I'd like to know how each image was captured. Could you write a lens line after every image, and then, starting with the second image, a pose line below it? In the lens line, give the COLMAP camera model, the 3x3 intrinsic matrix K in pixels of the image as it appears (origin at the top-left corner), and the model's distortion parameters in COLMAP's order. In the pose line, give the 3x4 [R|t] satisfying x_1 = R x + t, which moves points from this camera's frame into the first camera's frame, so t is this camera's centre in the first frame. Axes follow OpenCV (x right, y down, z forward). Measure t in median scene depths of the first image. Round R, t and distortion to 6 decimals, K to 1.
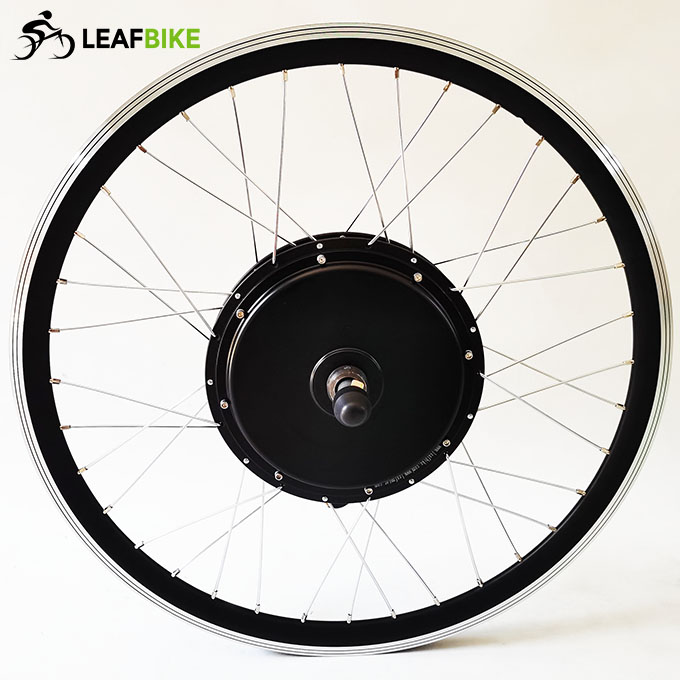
lens RADIAL K [[669.7, 0, 347.0], [0, 669.7, 332.5], [0, 0, 1]] dist [-0.003326, 0.003072]
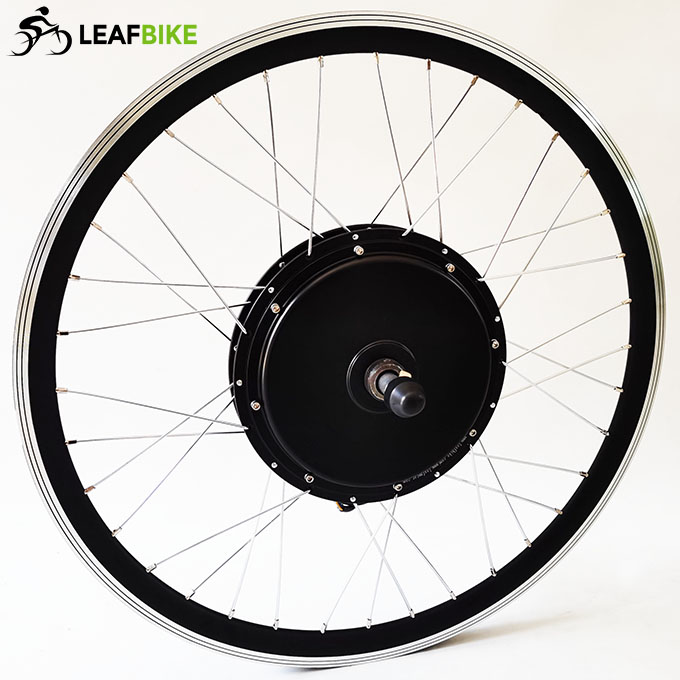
lens RADIAL K [[669.7, 0, 347.0], [0, 669.7, 332.5], [0, 0, 1]] dist [-0.003326, 0.003072]
pose [[0.979156, -0.034245, 0.200202, -0.241123], [0.040001, 0.998892, -0.024774, 0.032506], [-0.199132, 0.032266, 0.979441, 0.046595]]
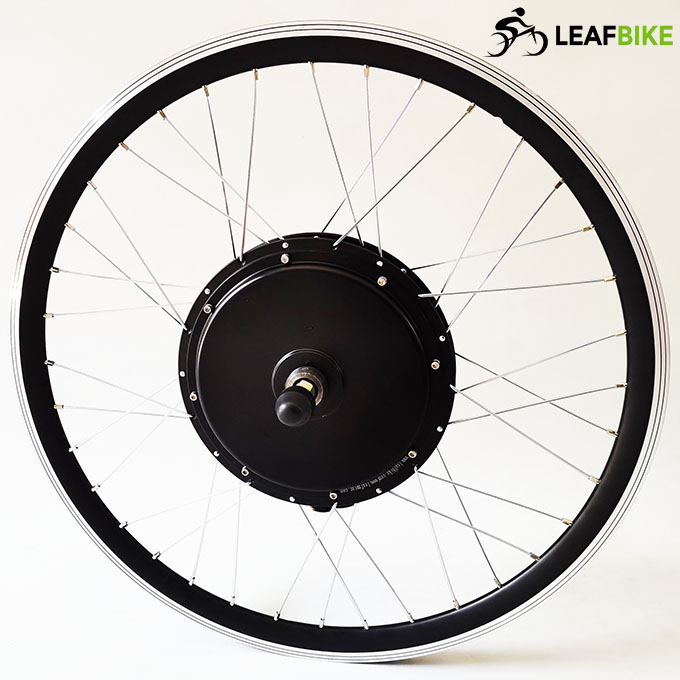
lens RADIAL K [[666.4, 0, 357.2], [0, 666.4, 343.0], [0, 0, 1]] dist [0.000474, -0.000084]
pose [[0.981212, 0.062845, -0.182409, 0.242998], [-0.062871, 0.998006, 0.005643, 0.004091], [0.182400, 0.005931, 0.983207, 0.039476]]
